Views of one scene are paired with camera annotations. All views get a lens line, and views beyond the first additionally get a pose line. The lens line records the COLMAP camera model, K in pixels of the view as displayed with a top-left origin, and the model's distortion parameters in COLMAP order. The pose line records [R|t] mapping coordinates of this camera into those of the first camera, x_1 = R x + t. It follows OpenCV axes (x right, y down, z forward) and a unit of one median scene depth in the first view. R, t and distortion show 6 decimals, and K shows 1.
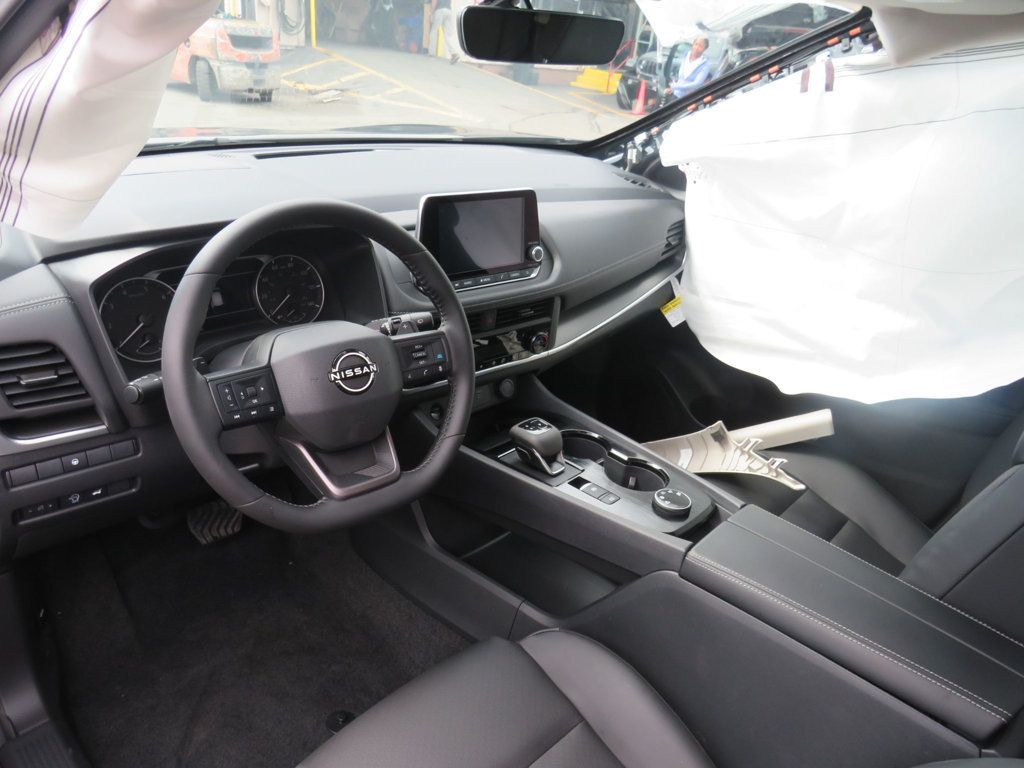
lens RADIAL K [[735.5, 0, 512.0], [0, 735.5, 384.0], [0, 0, 1]] dist [0.001987, -0.000826]
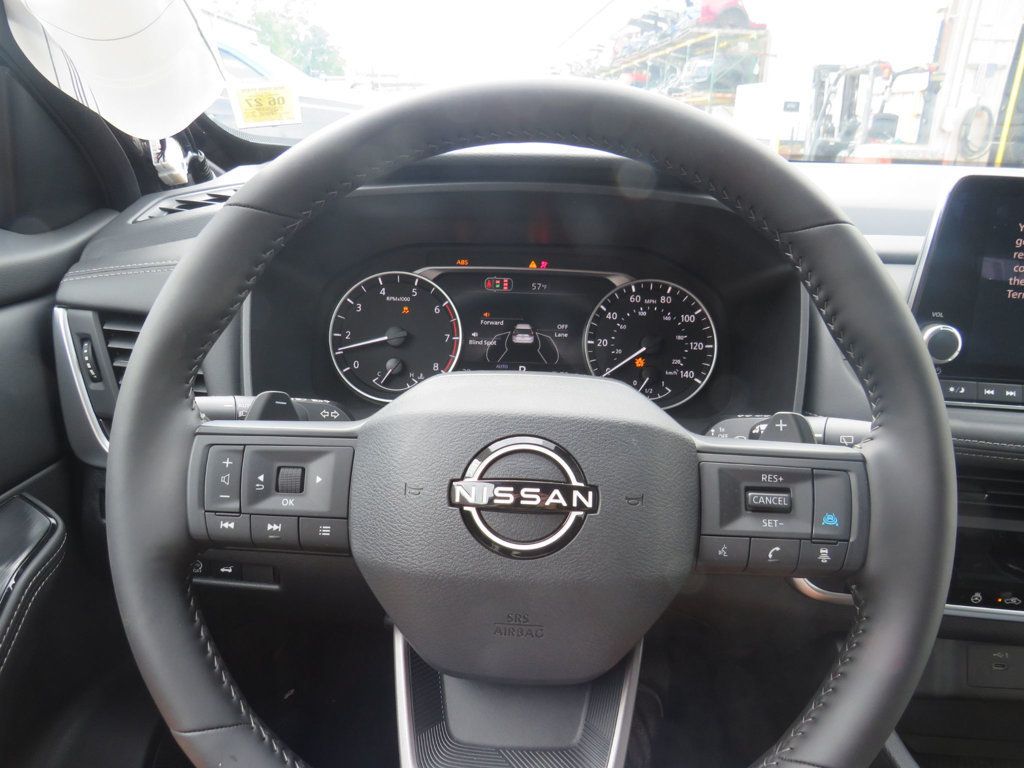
lens RADIAL K [[735.5, 0, 512.0], [0, 735.5, 384.0], [0, 0, 1]] dist [0.001987, -0.000826]
pose [[0.694159, 0.134794, -0.707089, 0.039516], [-0.243033, 0.968516, -0.053959, -0.046591], [0.677553, 0.209302, 0.705063, 0.659197]]
